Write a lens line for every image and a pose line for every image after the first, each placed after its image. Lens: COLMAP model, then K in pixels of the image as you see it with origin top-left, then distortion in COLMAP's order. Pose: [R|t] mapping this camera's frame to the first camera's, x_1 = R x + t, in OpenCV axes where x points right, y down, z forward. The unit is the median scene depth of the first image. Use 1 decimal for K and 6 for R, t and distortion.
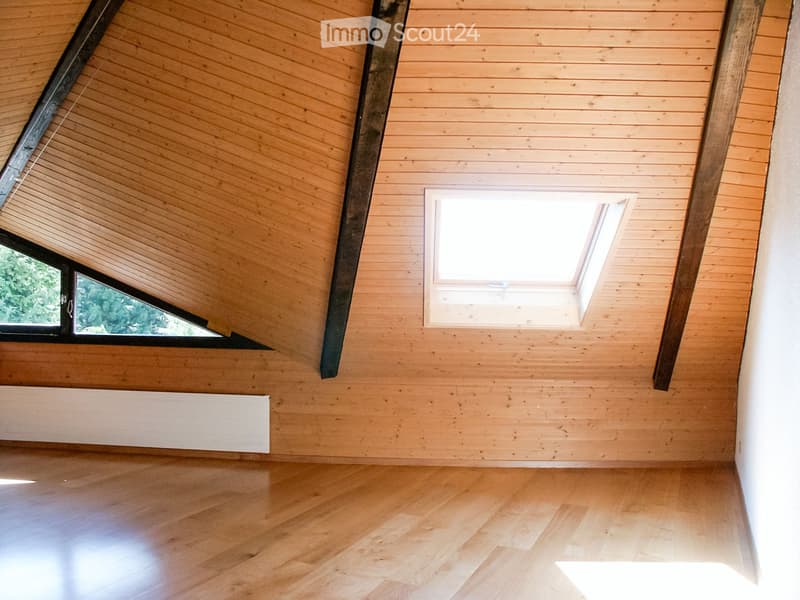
lens RADIAL K [[700.8, 0, 400.0], [0, 700.8, 300.0], [0, 0, 1]] dist [-0.199922, 0.270264]
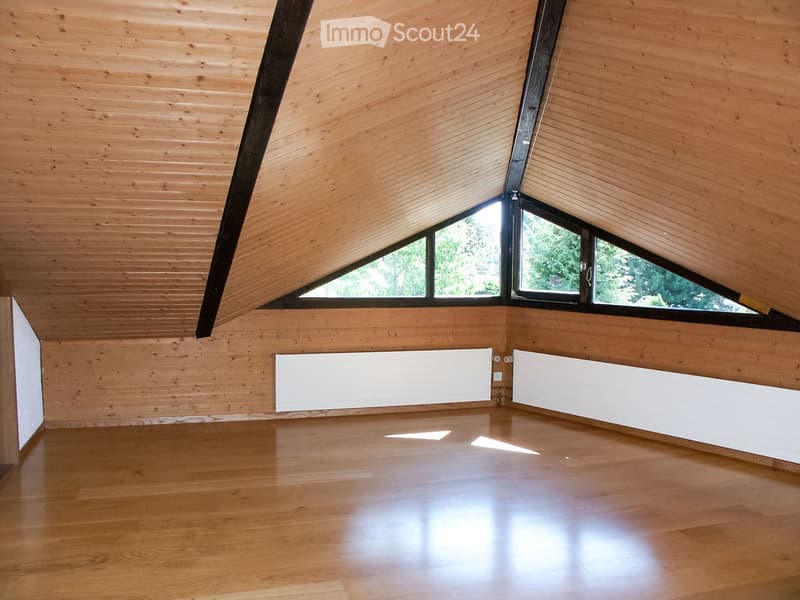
lens RADIAL K [[700.8, 0, 400.0], [0, 700.8, 300.0], [0, 0, 1]] dist [-0.199922, 0.270264]
pose [[0.691788, 0.039794, -0.721004, 0.026540], [-0.007472, 0.998821, 0.047959, 0.001484], [0.722062, -0.027791, 0.691269, 0.143951]]
